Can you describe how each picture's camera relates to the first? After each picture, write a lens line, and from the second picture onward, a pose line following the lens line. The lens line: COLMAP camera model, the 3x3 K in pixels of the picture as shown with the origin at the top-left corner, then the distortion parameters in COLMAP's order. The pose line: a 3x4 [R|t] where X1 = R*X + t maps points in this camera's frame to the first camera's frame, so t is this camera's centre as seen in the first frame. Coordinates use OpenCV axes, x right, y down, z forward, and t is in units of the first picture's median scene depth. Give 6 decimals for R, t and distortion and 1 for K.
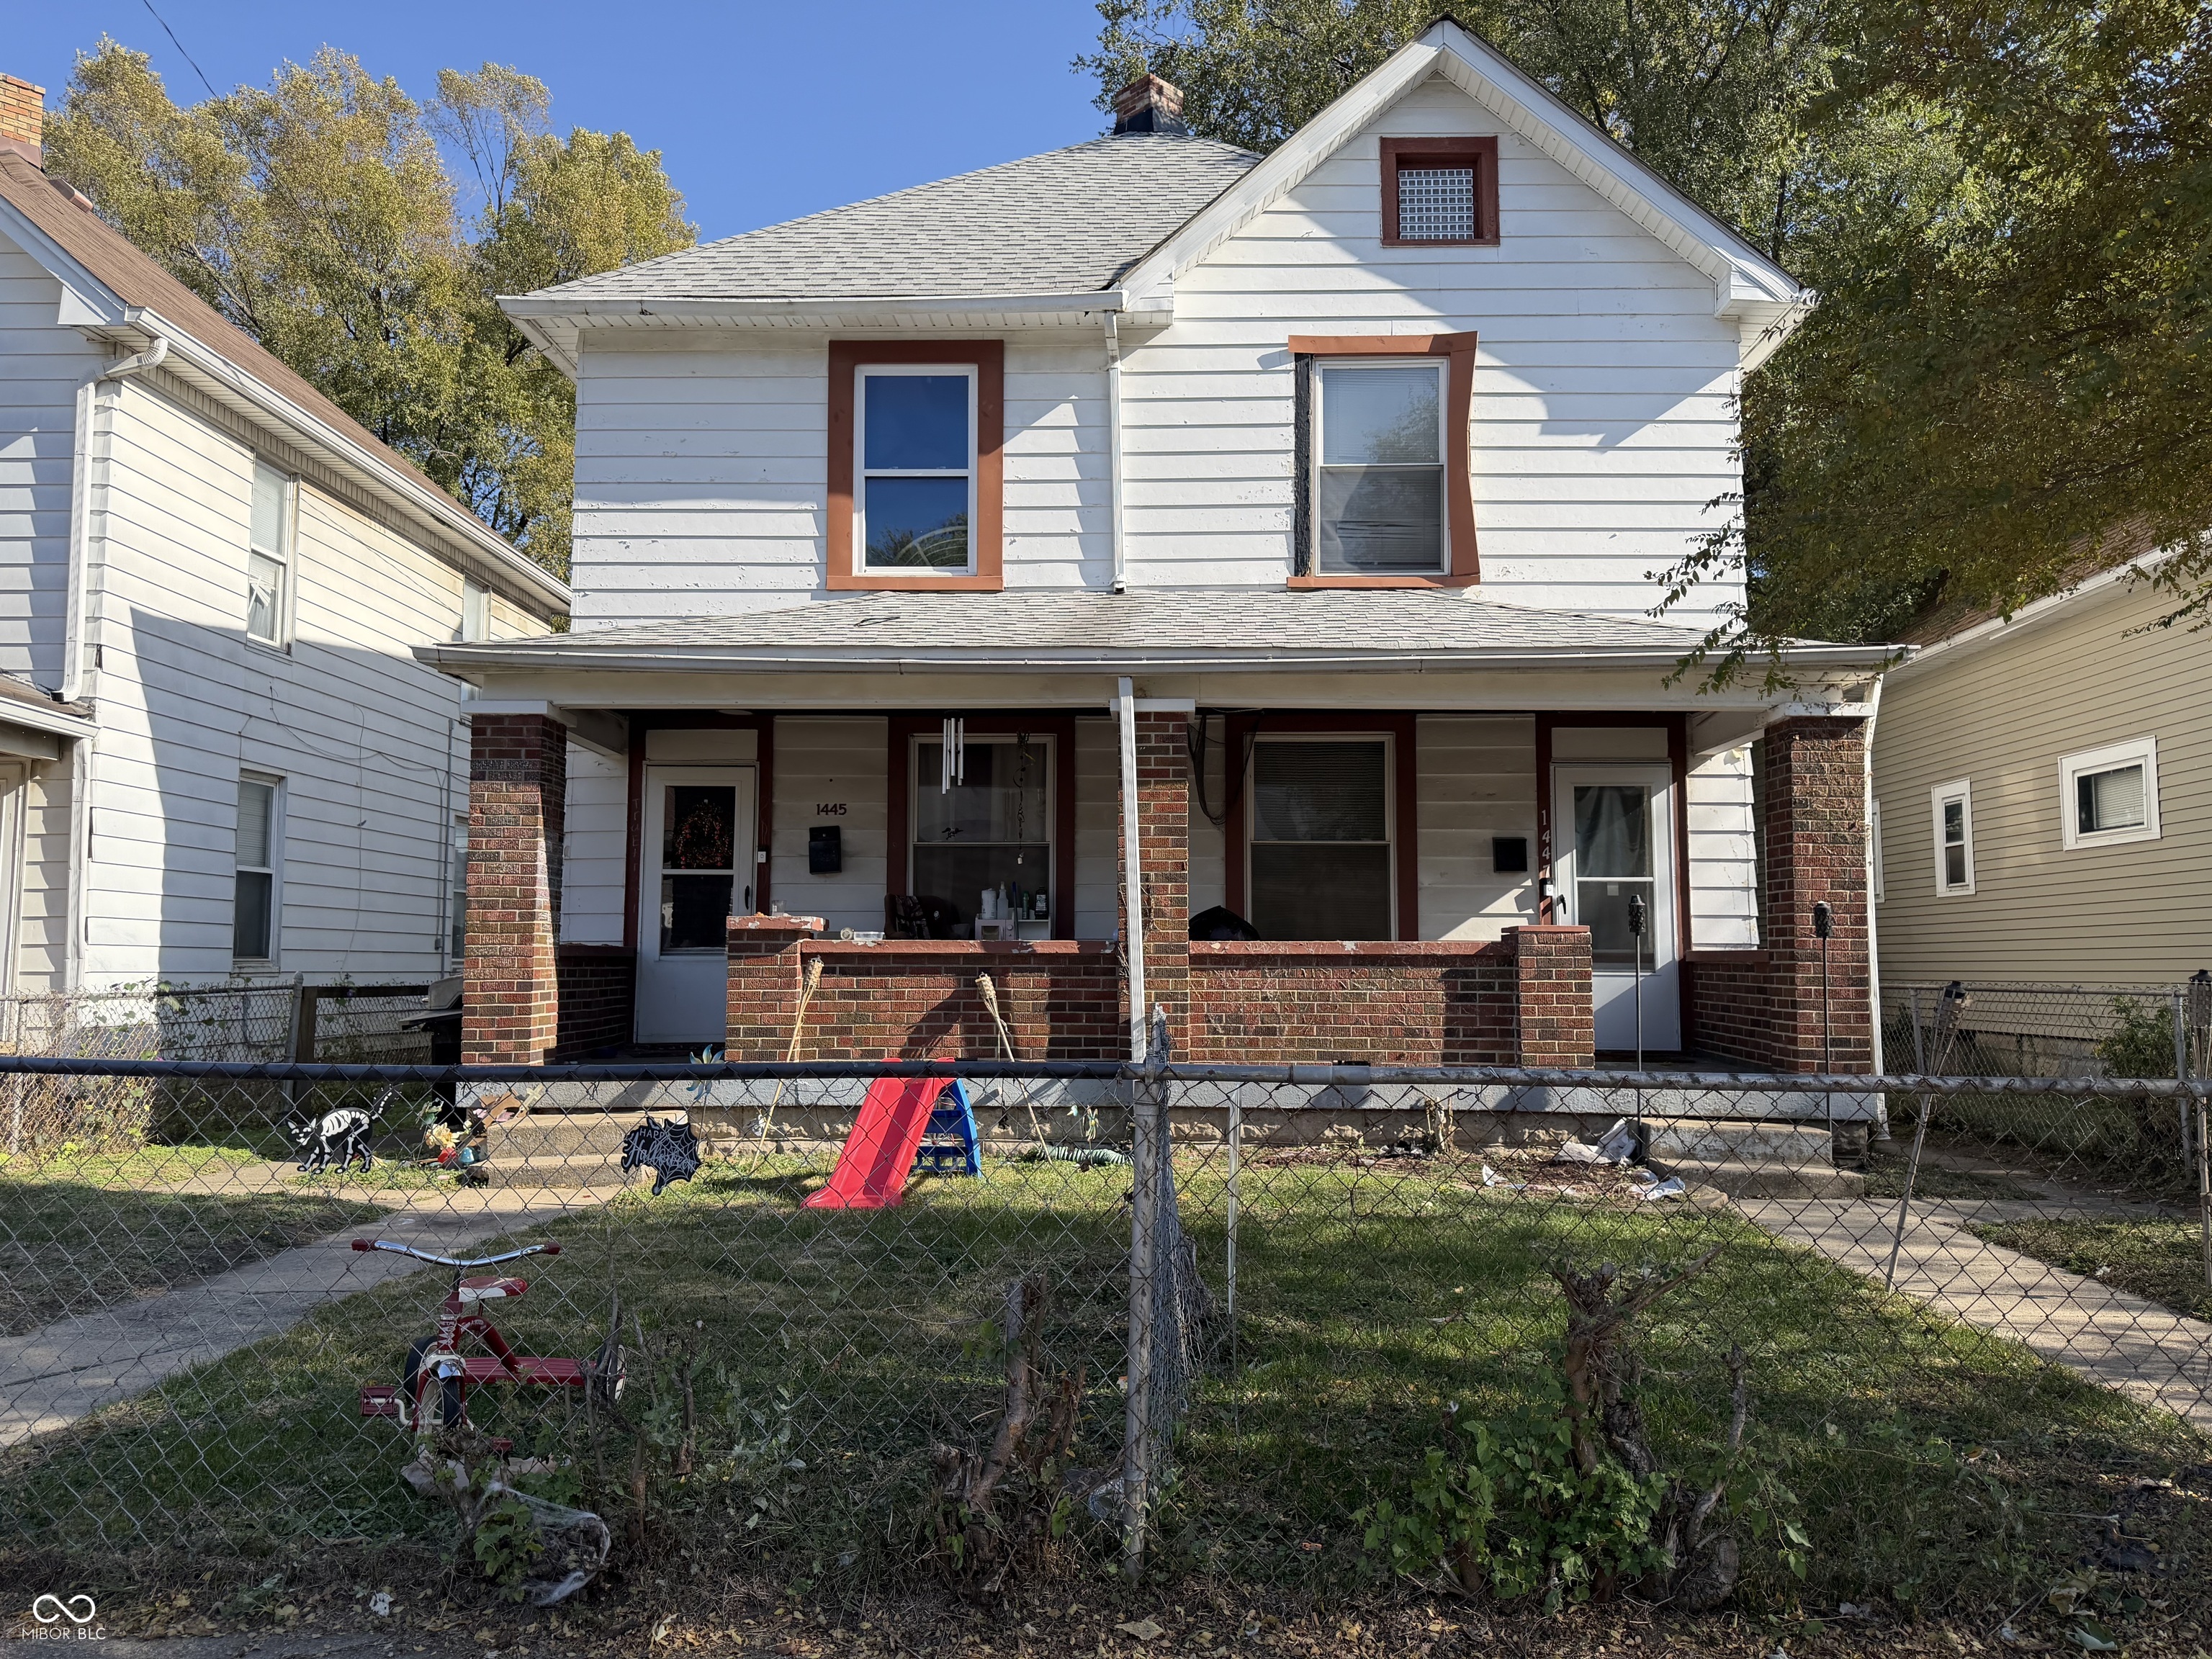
lens RADIAL K [[1553.5, 0, 1106.0], [0, 1553.5, 829.5], [0, 0, 1]] dist [0.134492, -0.208680]
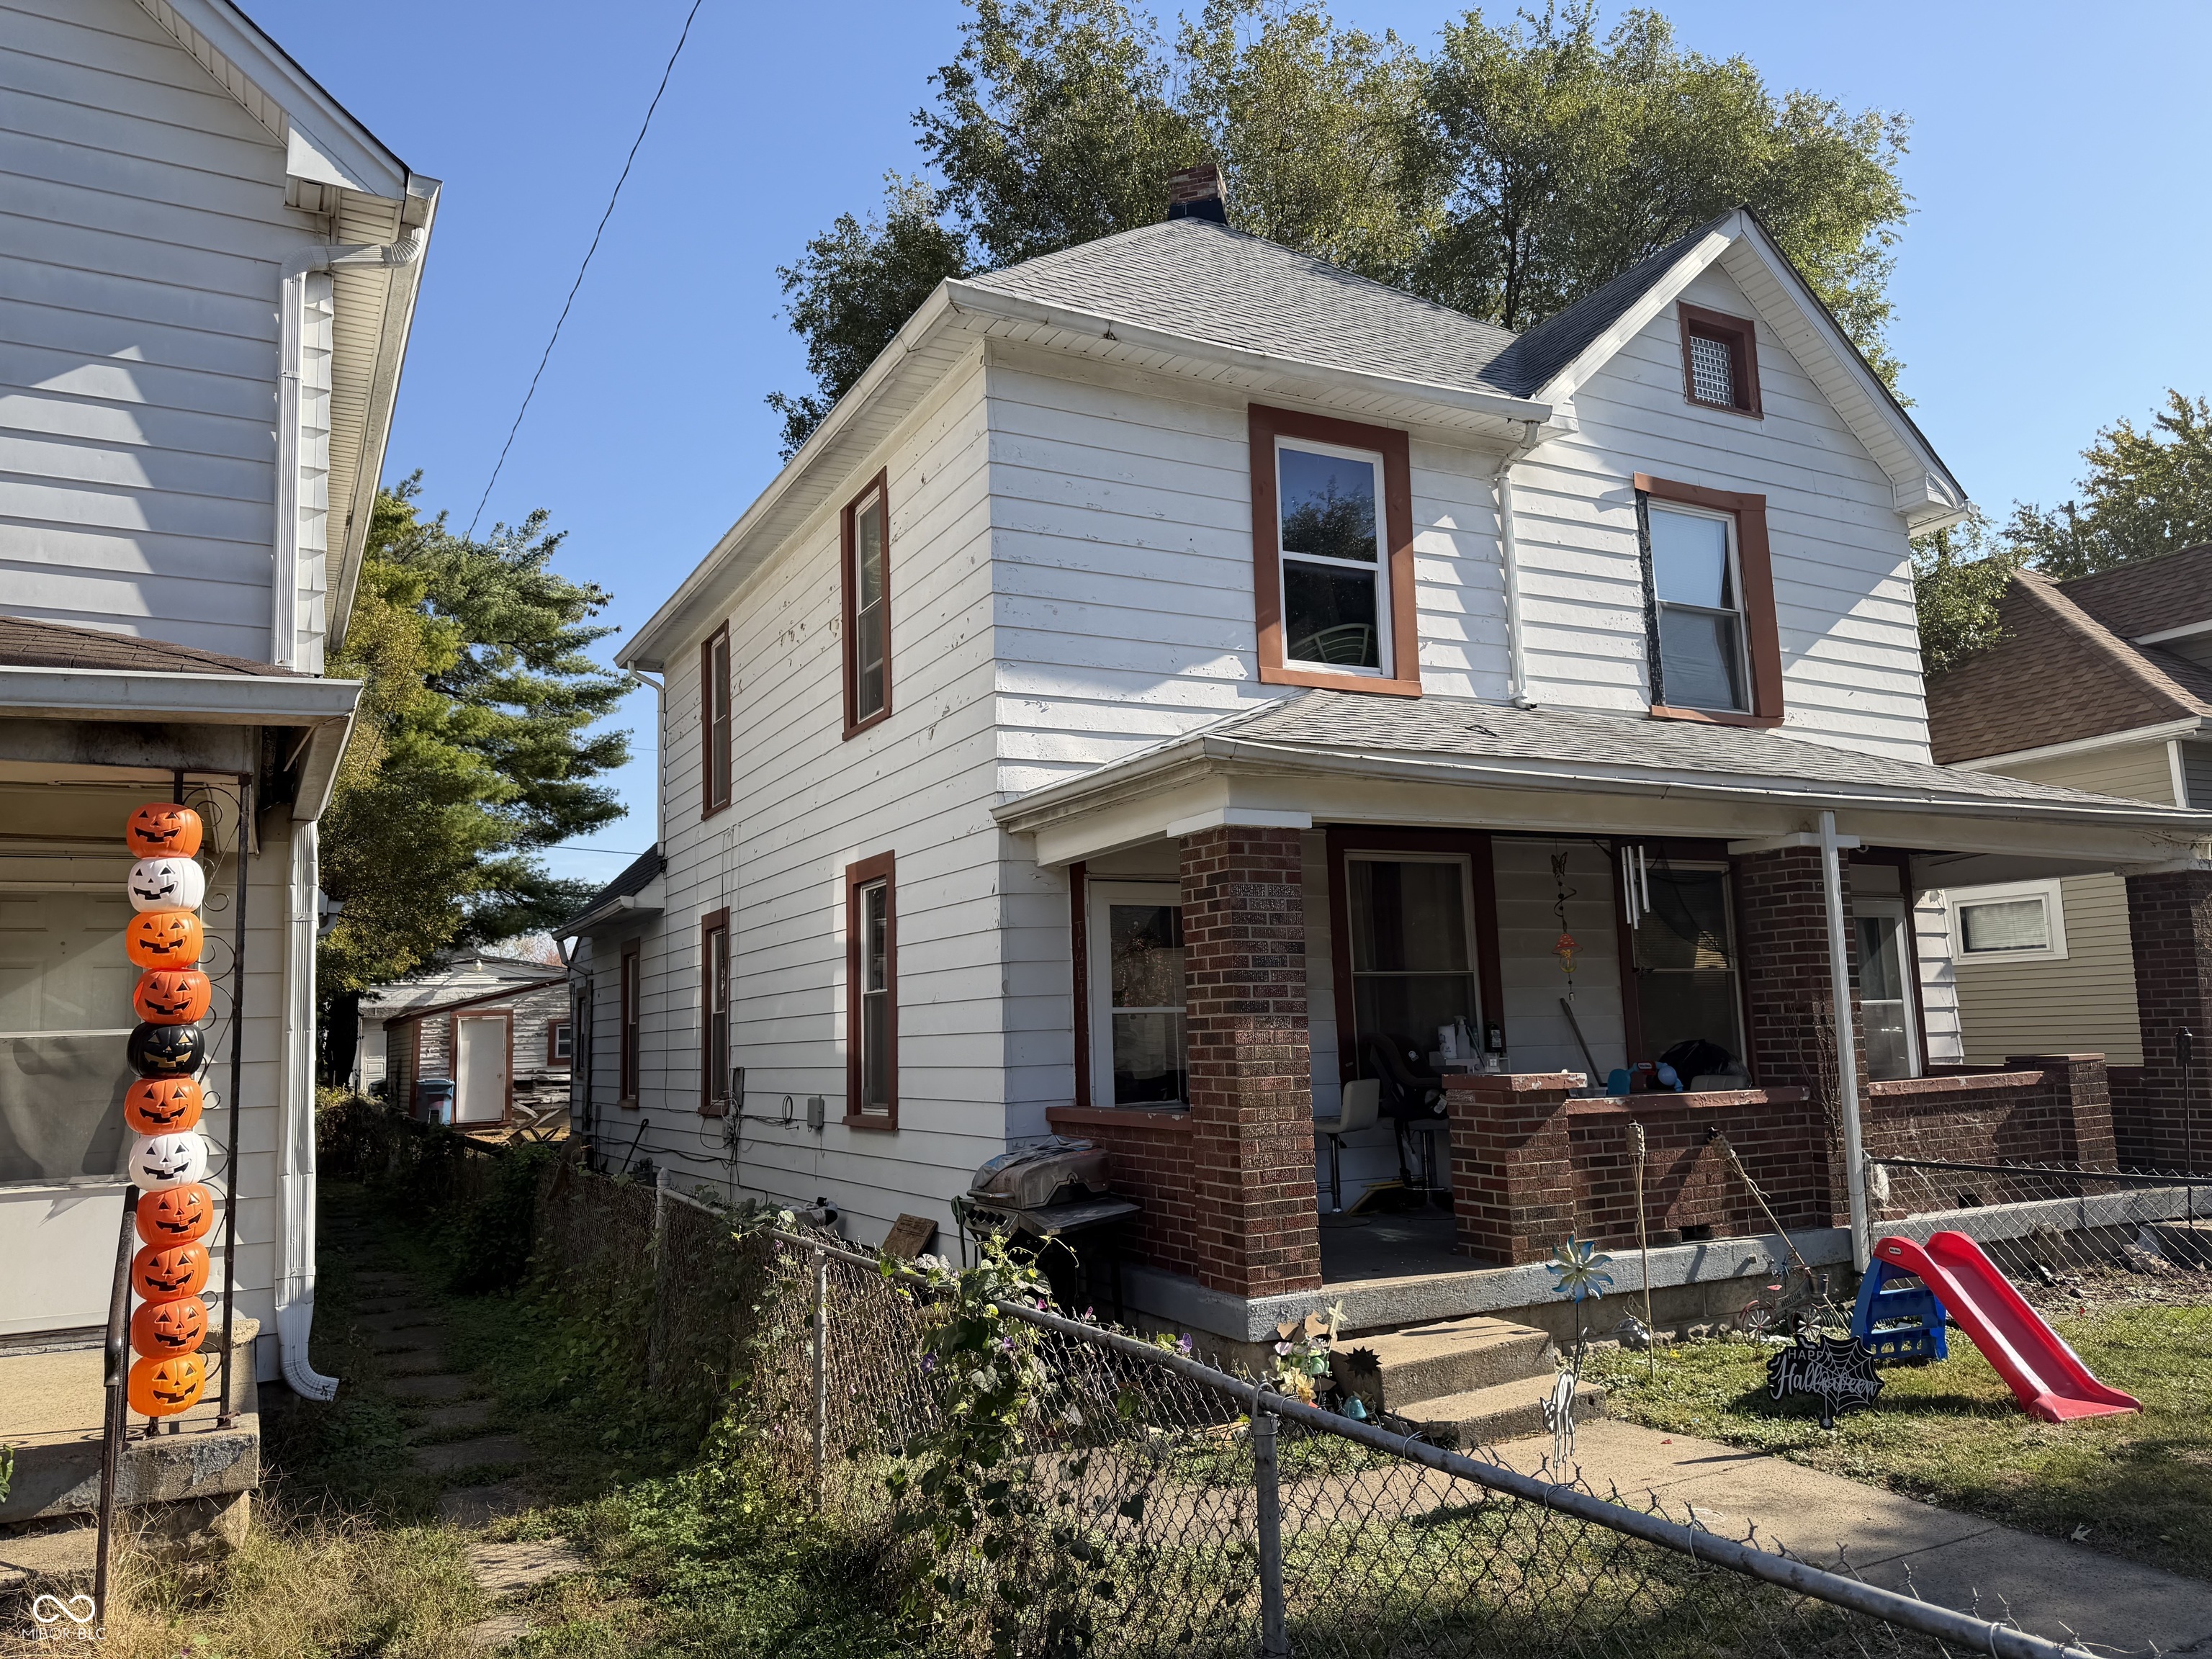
lens RADIAL K [[1540.2, 0, 1099.1], [0, 1540.2, 837.6], [0, 0, 1]] dist [0.153817, -0.263124]
pose [[0.867521, 0.032039, 0.496368, -0.687882], [-0.007536, 0.998655, -0.051289, -0.022365], [-0.497344, 0.040754, 0.866596, 0.302414]]
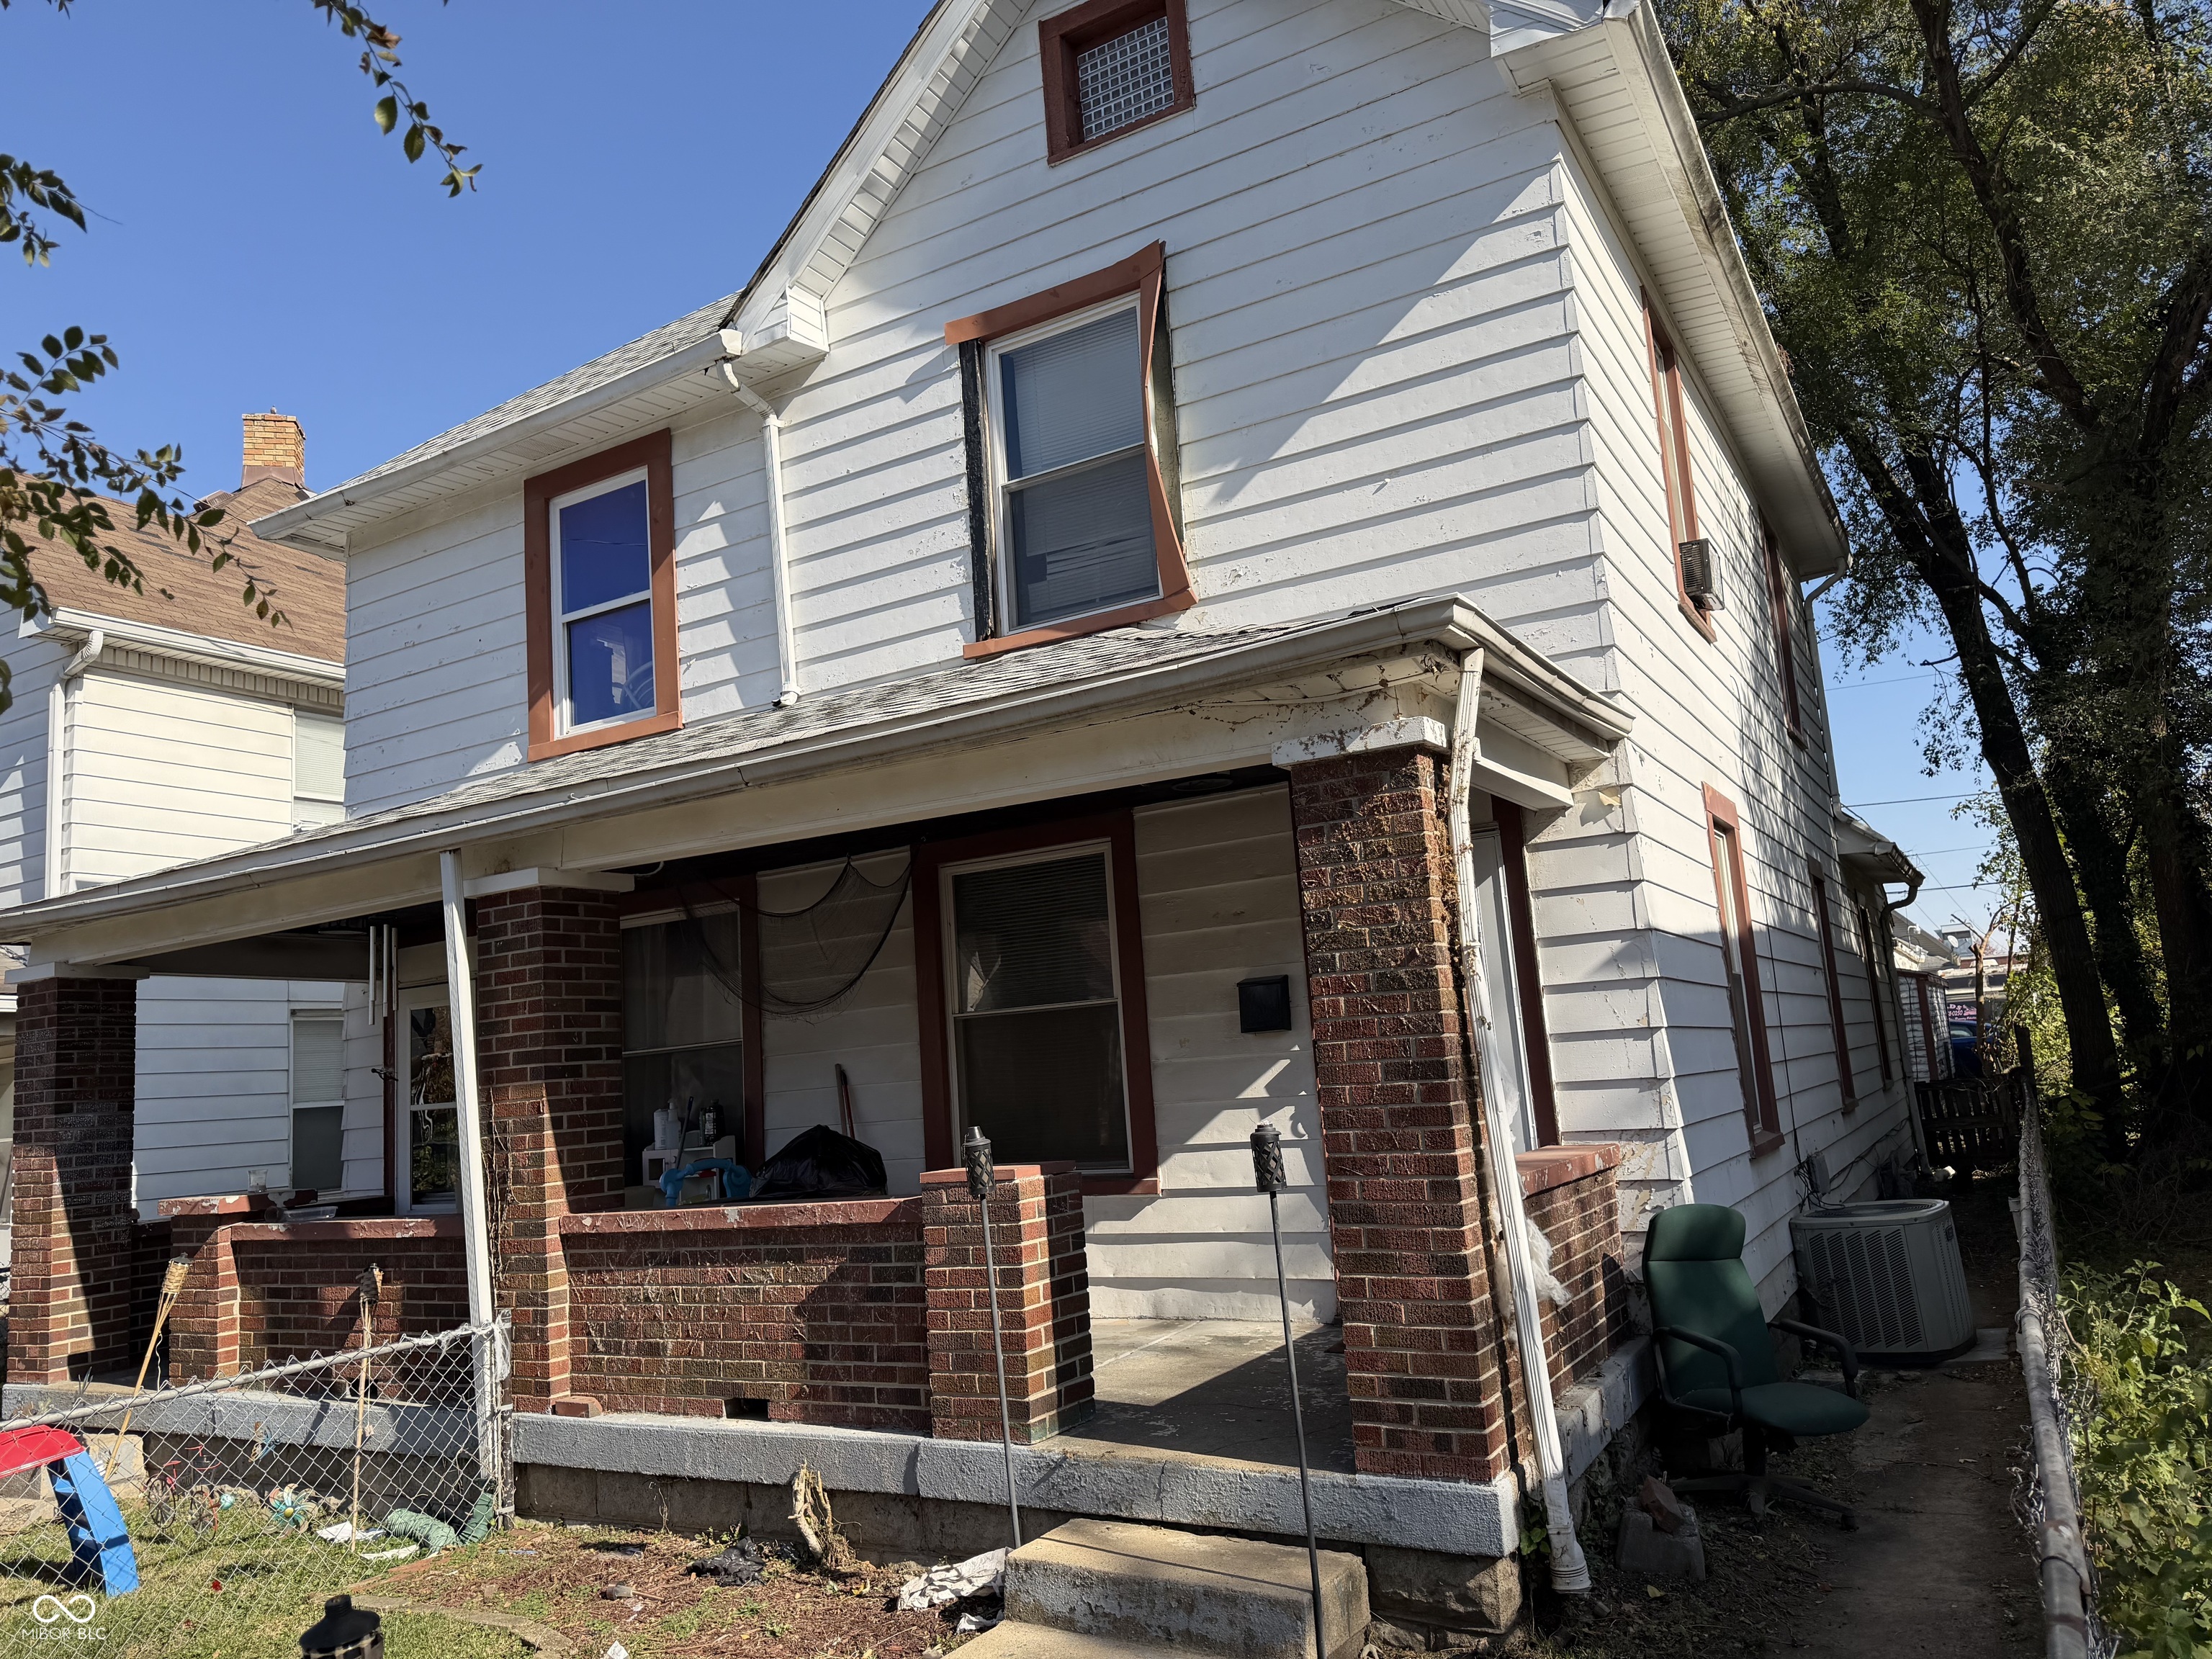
lens RADIAL K [[1540.2, 0, 1099.1], [0, 1540.2, 837.6], [0, 0, 1]] dist [0.153817, -0.263124]
pose [[0.876074, -0.138948, -0.461723, 0.487595], [0.115398, 0.990171, -0.079020, -0.009502], [0.468165, 0.015945, 0.883497, 0.393099]]
